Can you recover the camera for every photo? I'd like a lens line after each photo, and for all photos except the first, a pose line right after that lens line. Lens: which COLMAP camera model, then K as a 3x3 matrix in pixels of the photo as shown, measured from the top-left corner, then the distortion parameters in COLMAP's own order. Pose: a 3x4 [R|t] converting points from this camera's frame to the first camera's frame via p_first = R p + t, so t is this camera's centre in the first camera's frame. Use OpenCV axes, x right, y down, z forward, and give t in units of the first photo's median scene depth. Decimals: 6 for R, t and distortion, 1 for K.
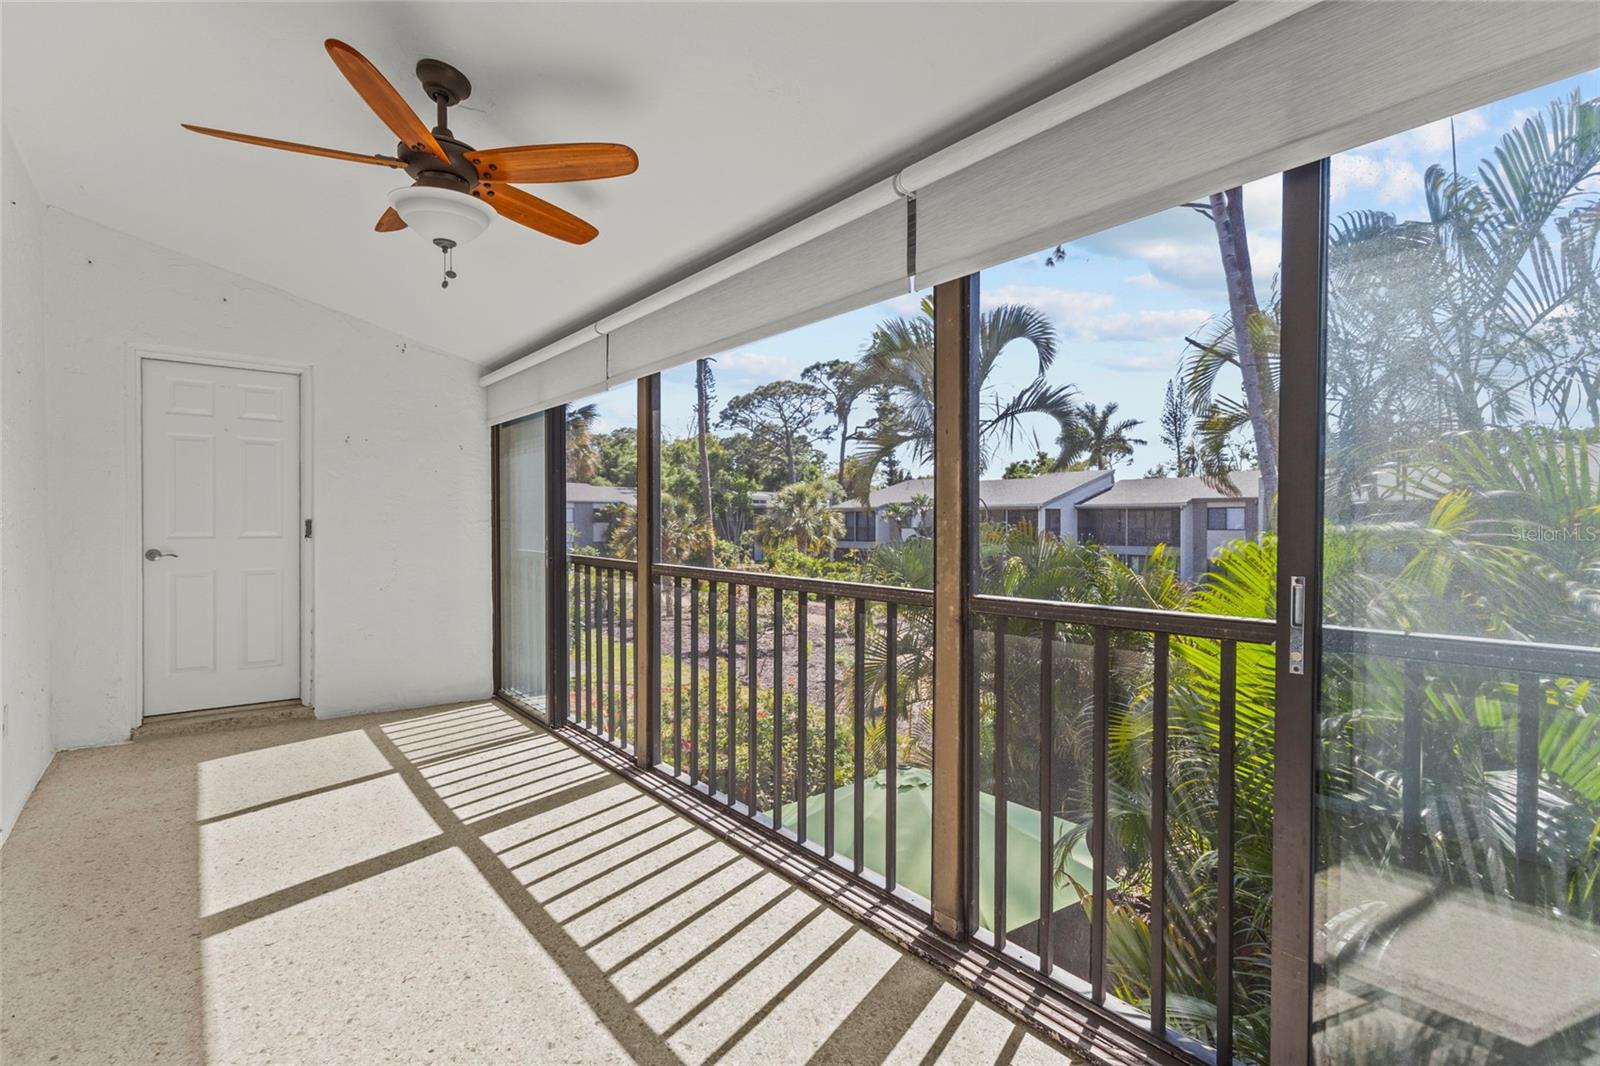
lens RADIAL K [[733.9, 0, 797.4], [0, 733.9, 530.0], [0, 0, 1]] dist [0.000938, 0.002073]
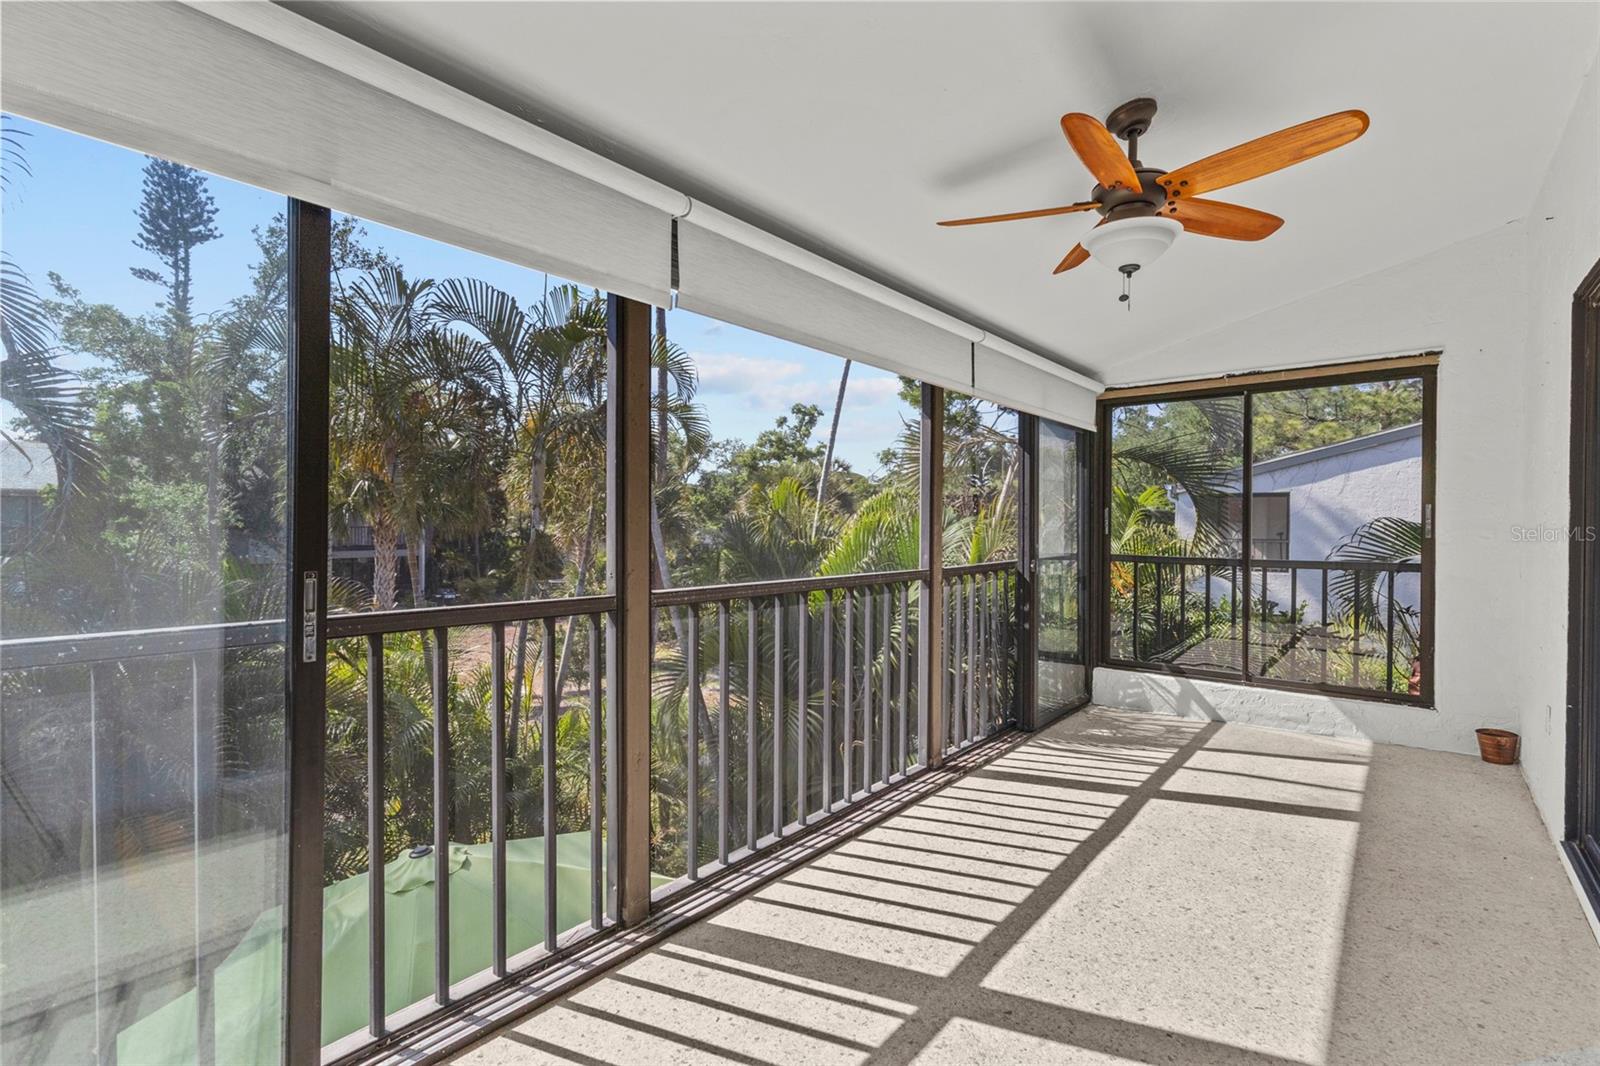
lens RADIAL K [[733.9, 0, 797.4], [0, 733.9, 530.0], [0, 0, 1]] dist [0.000938, 0.002073]
pose [[-0.194435, -0.013217, 0.980826, -1.194256], [-0.003279, 0.999912, 0.012824, -0.024222], [-0.980910, -0.000723, -0.194462, 1.397974]]
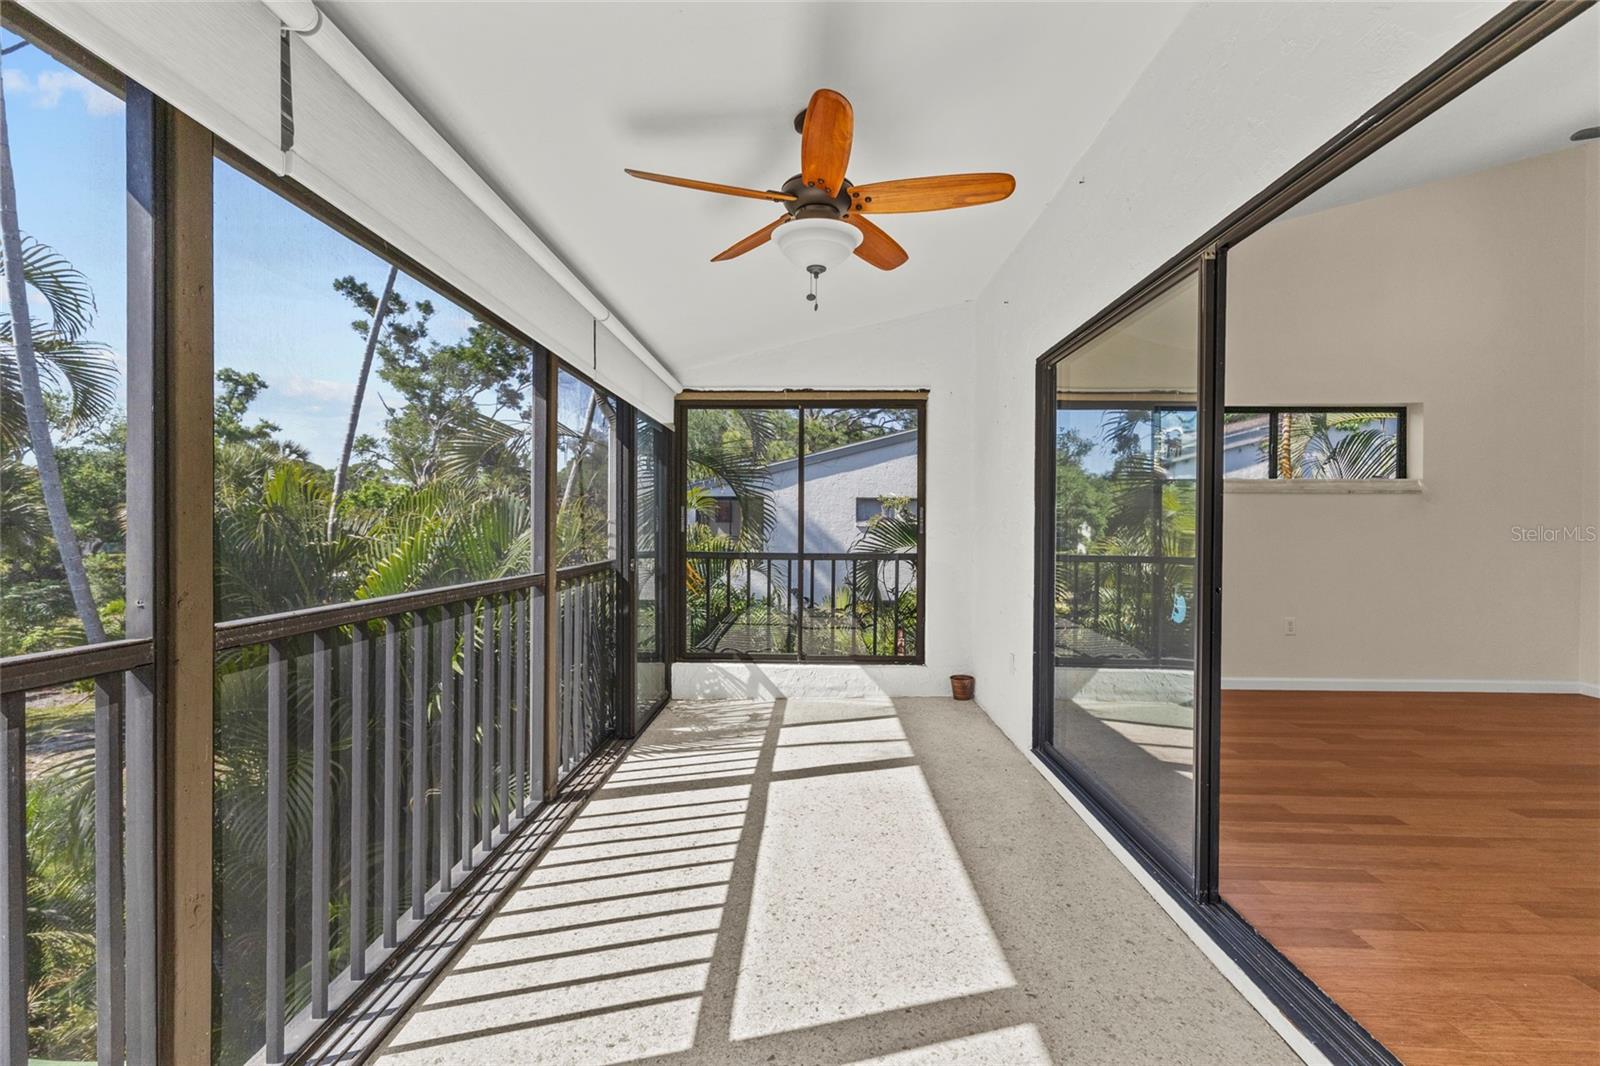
lens RADIAL K [[733.9, 0, 797.4], [0, 733.9, 530.0], [0, 0, 1]] dist [0.000938, 0.002073]
pose [[-0.759906, -0.012463, 0.649914, -0.970800], [-0.007906, 0.999919, 0.009931, -0.018099], [-0.649985, 0.002408, -0.759943, 1.533755]]
